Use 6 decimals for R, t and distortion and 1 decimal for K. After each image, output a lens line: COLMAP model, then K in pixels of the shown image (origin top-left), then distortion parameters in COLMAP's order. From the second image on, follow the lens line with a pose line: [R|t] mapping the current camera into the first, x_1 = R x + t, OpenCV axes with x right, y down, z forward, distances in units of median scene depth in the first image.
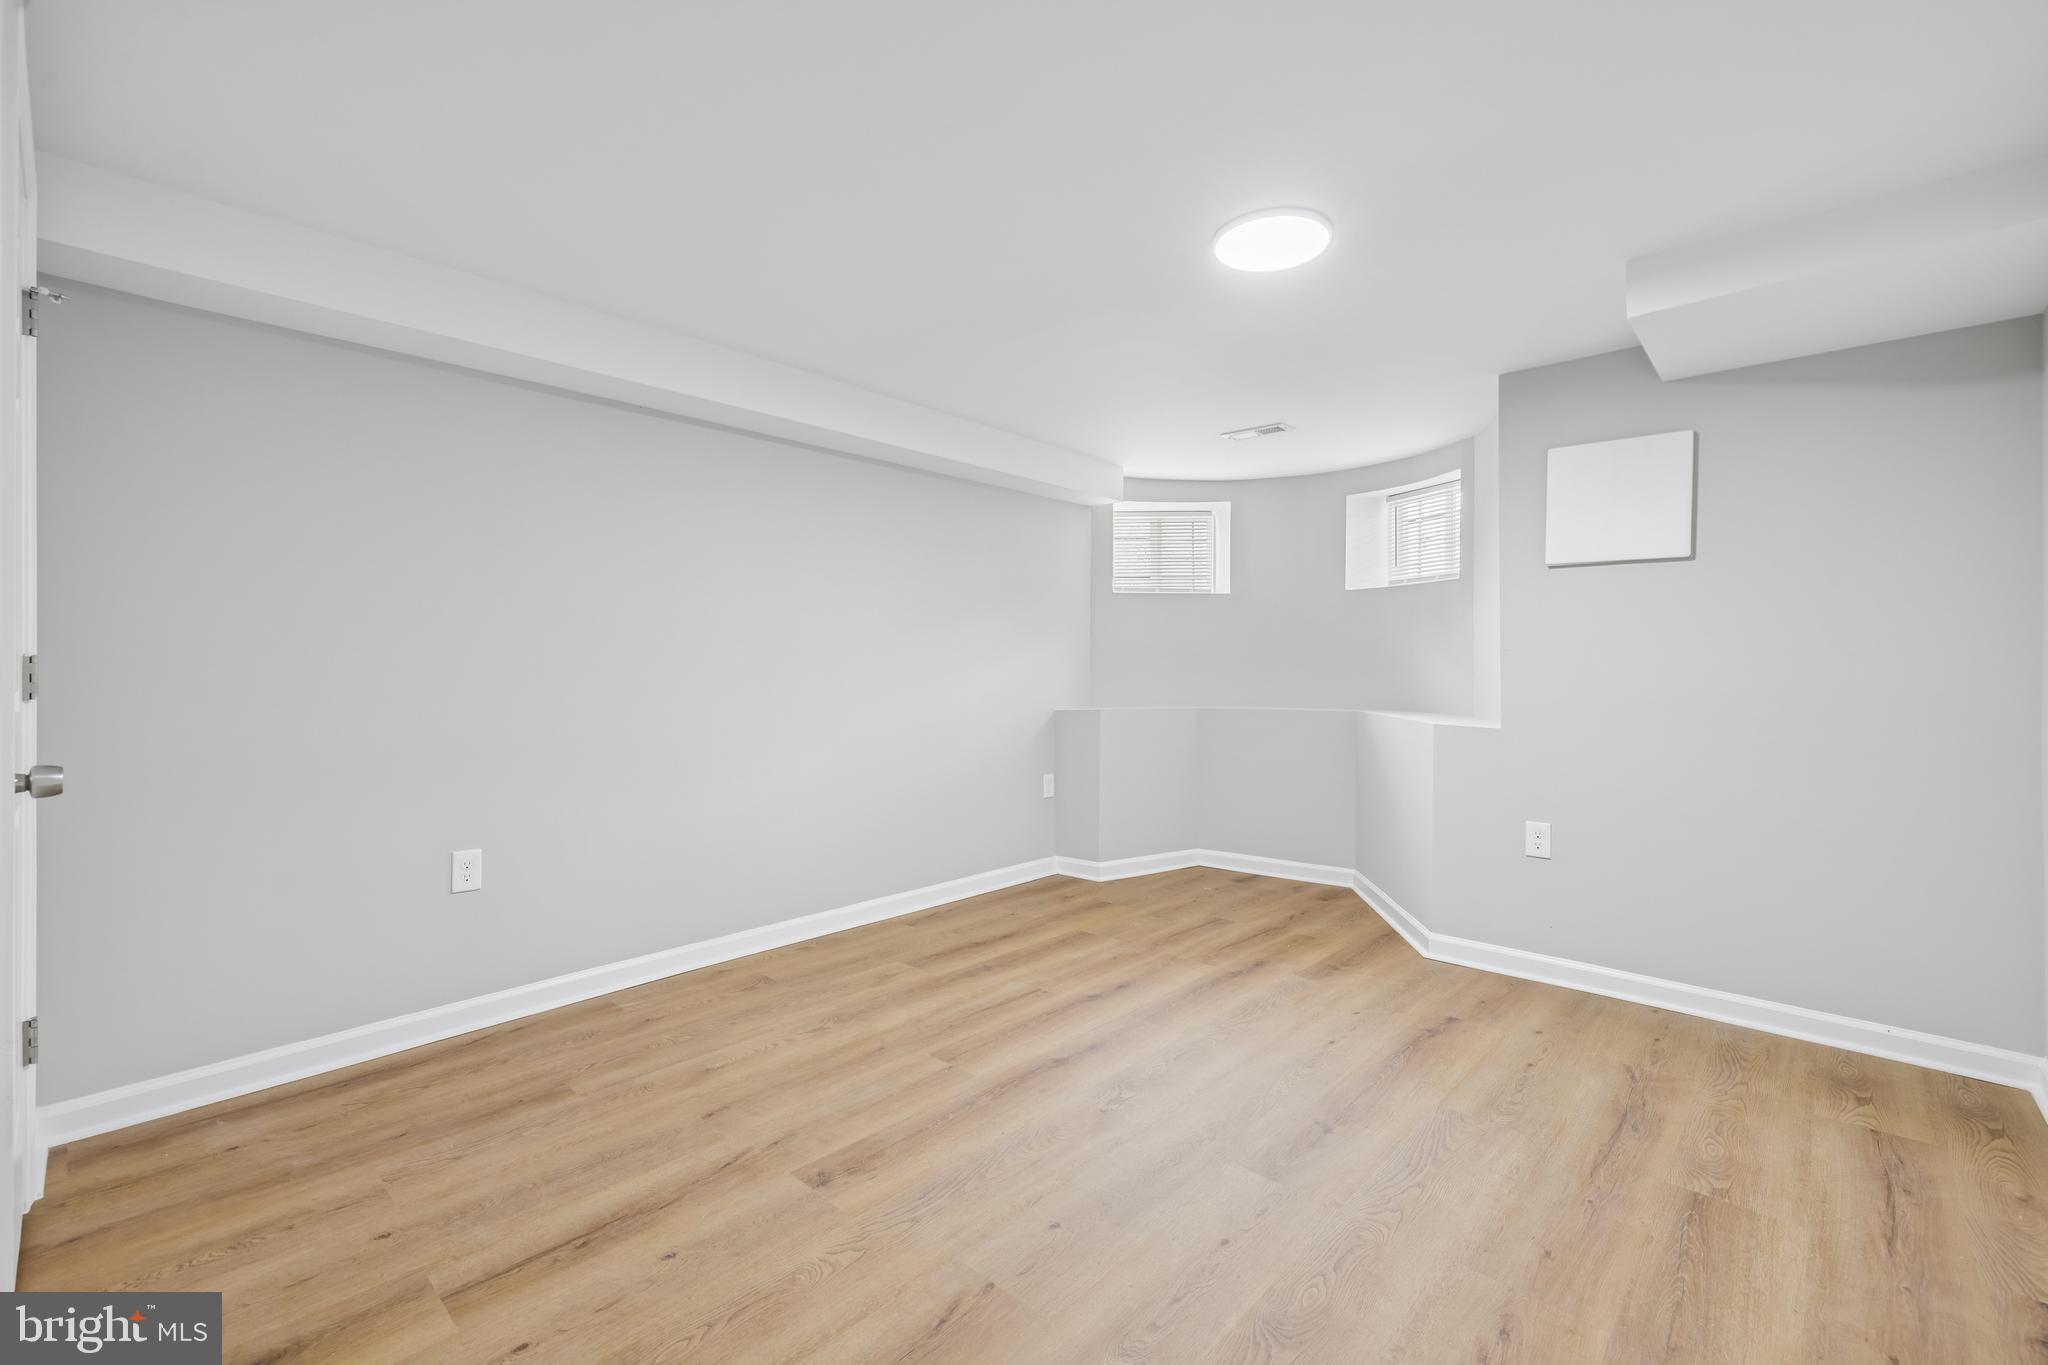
lens RADIAL K [[880.4, 0, 1028.6], [0, 880.4, 685.4], [0, 0, 1]] dist [-0.000385, -0.000207]
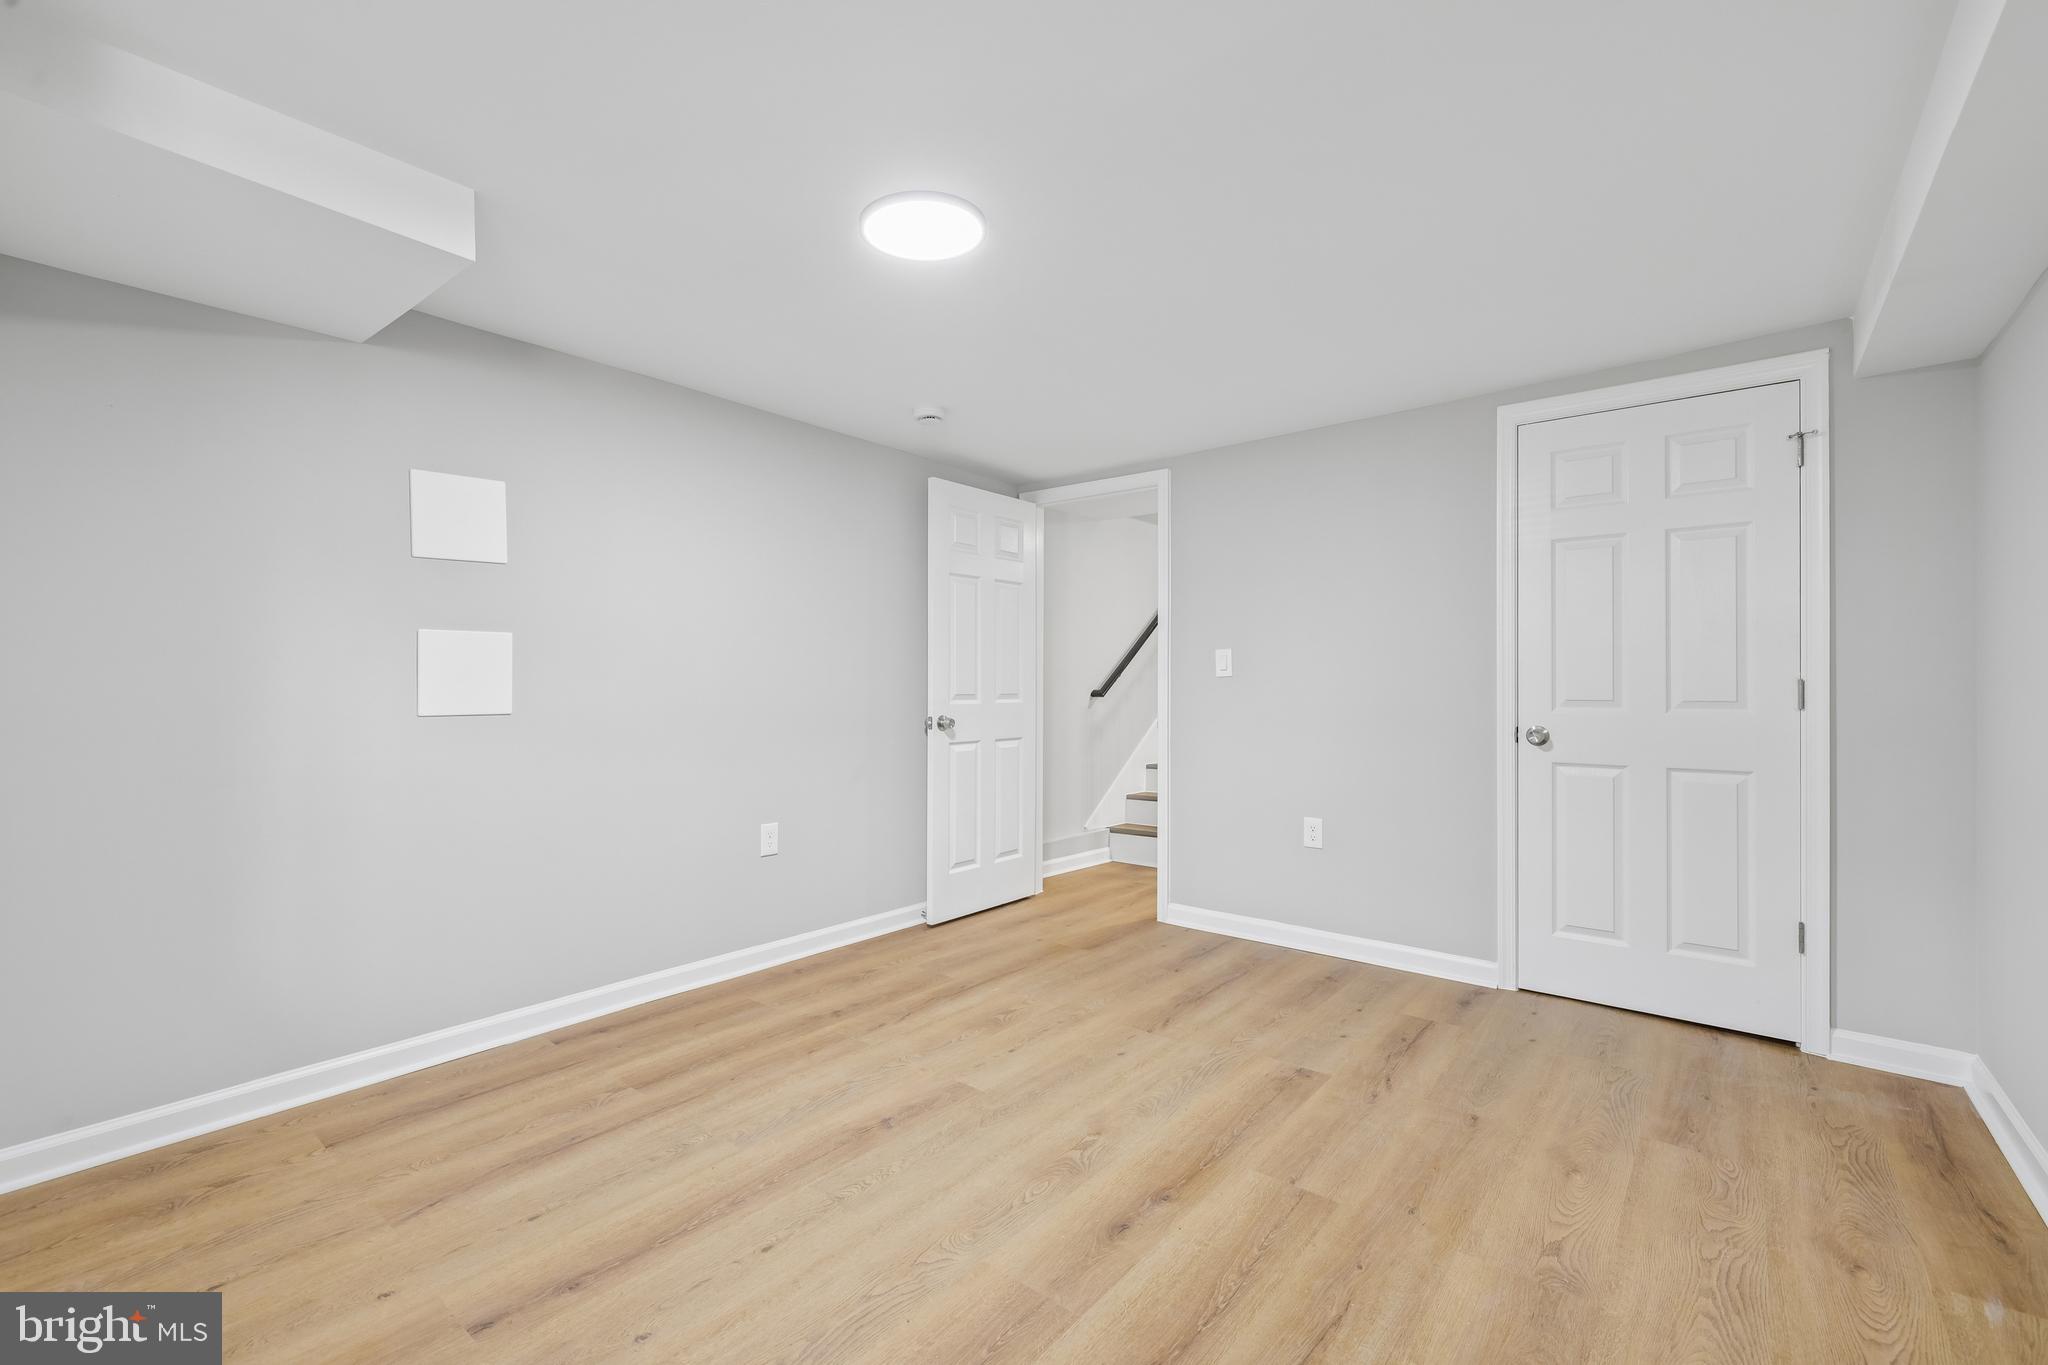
lens RADIAL K [[880.4, 0, 1017.9], [0, 880.4, 677.8], [0, 0, 1]] dist [-0.000385, -0.000207]
pose [[-0.998622, -0.005164, -0.052232, 0.229780], [-0.005623, 0.999947, 0.008638, -0.036862], [0.052184, 0.008920, -0.998598, 1.985565]]
